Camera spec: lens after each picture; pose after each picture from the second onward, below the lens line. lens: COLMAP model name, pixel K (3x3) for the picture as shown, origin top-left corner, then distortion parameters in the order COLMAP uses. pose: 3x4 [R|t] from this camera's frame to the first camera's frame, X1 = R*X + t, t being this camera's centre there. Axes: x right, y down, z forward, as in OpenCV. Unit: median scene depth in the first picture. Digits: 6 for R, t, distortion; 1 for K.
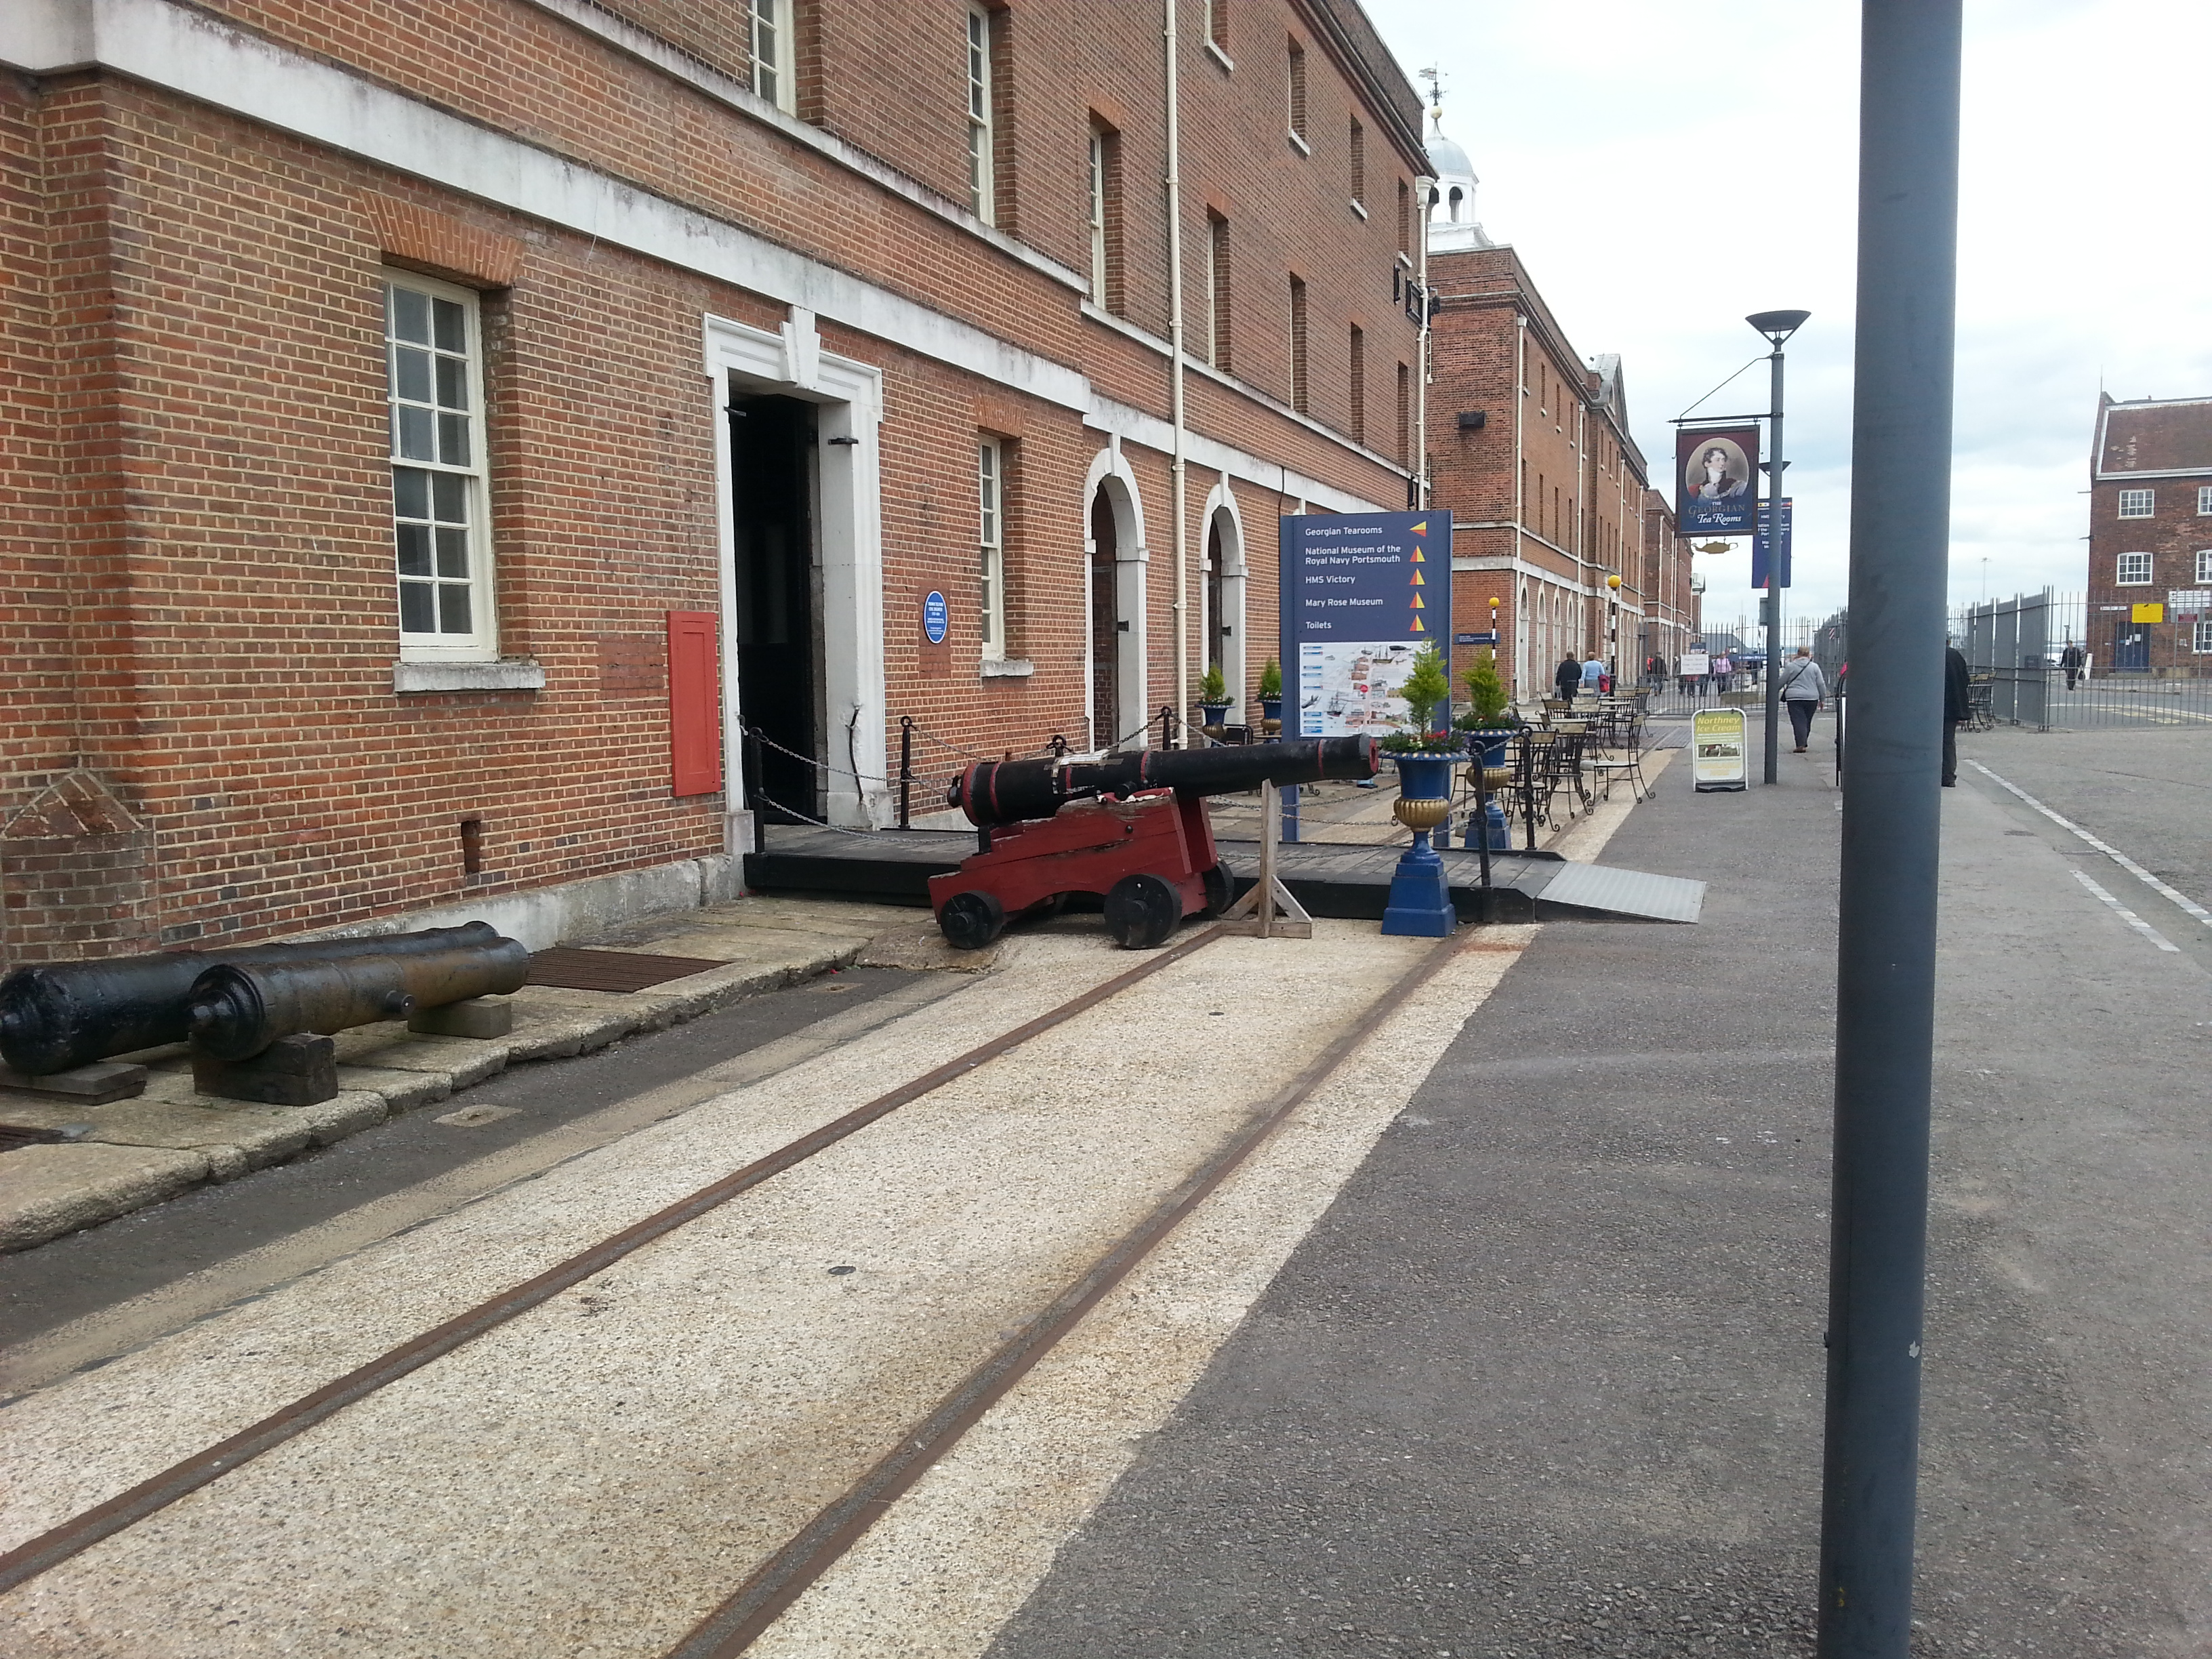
lens RADIAL K [[1829.9, 0, 1126.4], [0, 1829.9, 850.8], [0, 0, 1]] dist [0.026233, -0.104906]
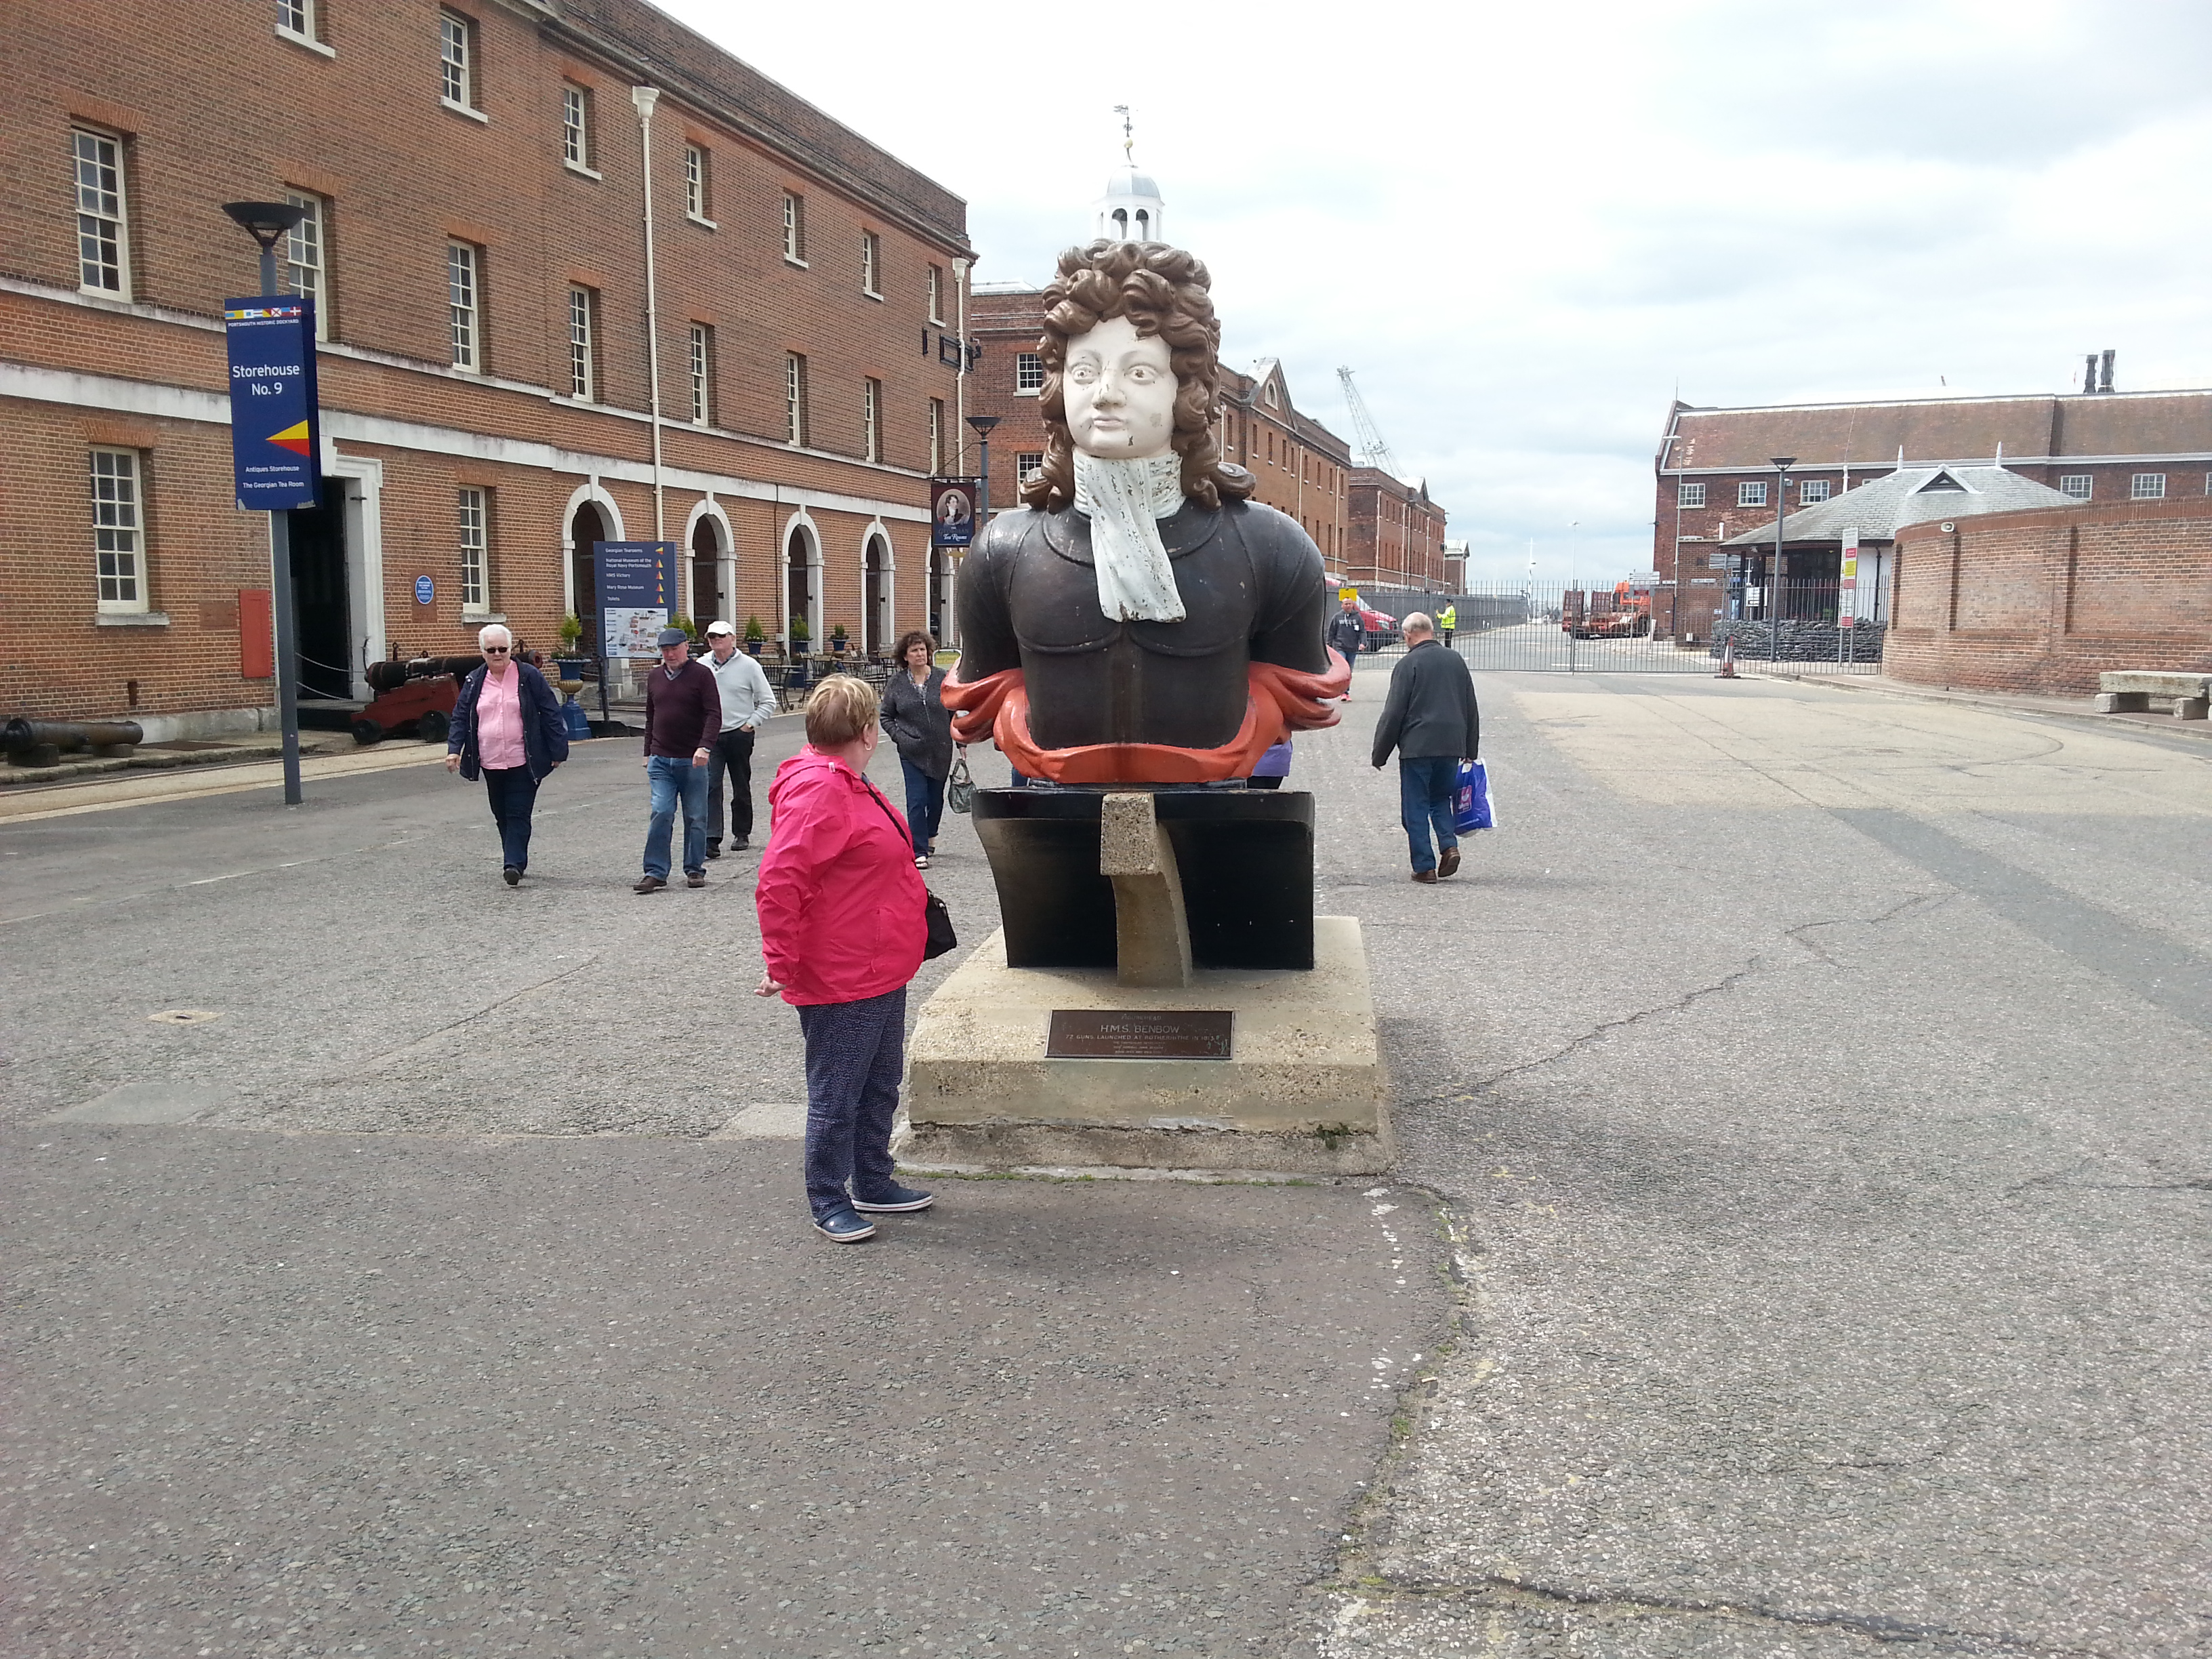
lens RADIAL K [[1829.9, 0, 1139.5], [0, 1829.9, 848.4], [0, 0, 1]] dist [0.026233, -0.104906]
pose [[0.996940, 0.008719, 0.077678, 0.515797], [-0.010713, 0.999623, 0.025292, 0.085661], [-0.077428, -0.026047, 0.996658, -0.986072]]
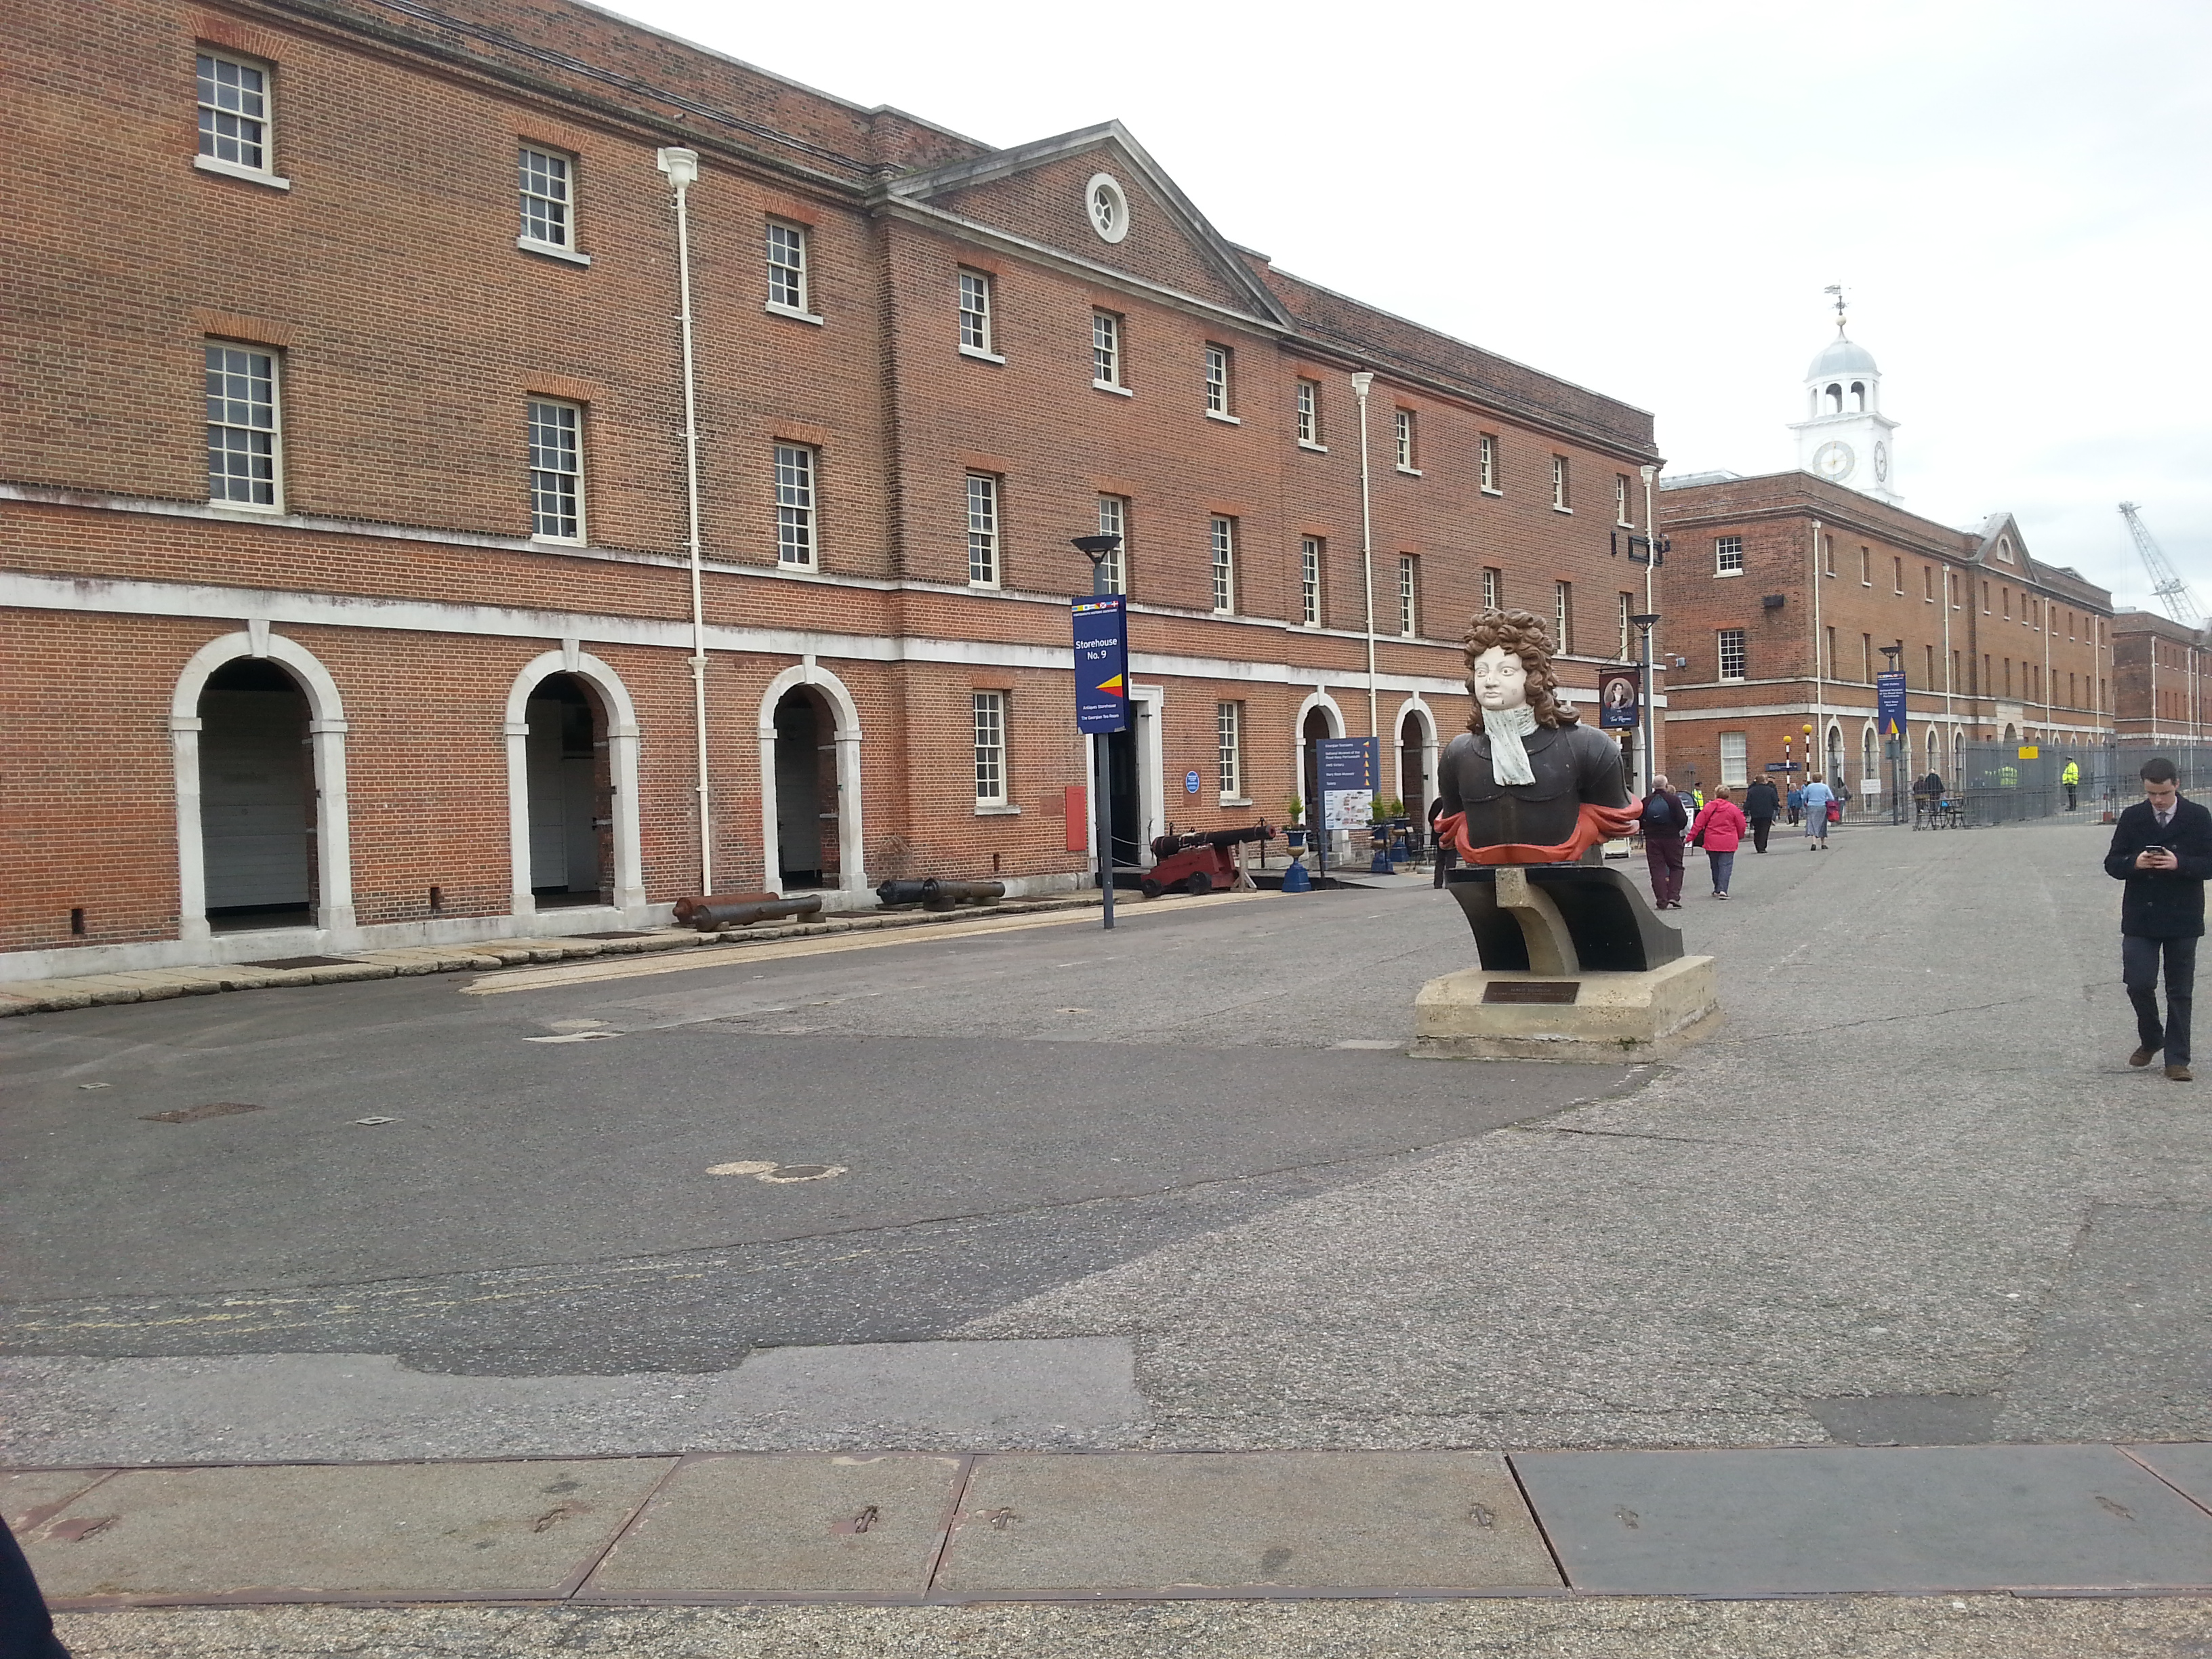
lens RADIAL K [[1829.9, 0, 1128.7], [0, 1829.9, 867.8], [0, 0, 1]] dist [0.026233, -0.104906]
pose [[0.946992, -0.004289, -0.321229, 0.641635], [-0.014367, 0.998345, -0.055683, 0.130679], [0.320937, 0.057347, 0.945363, -1.409799]]
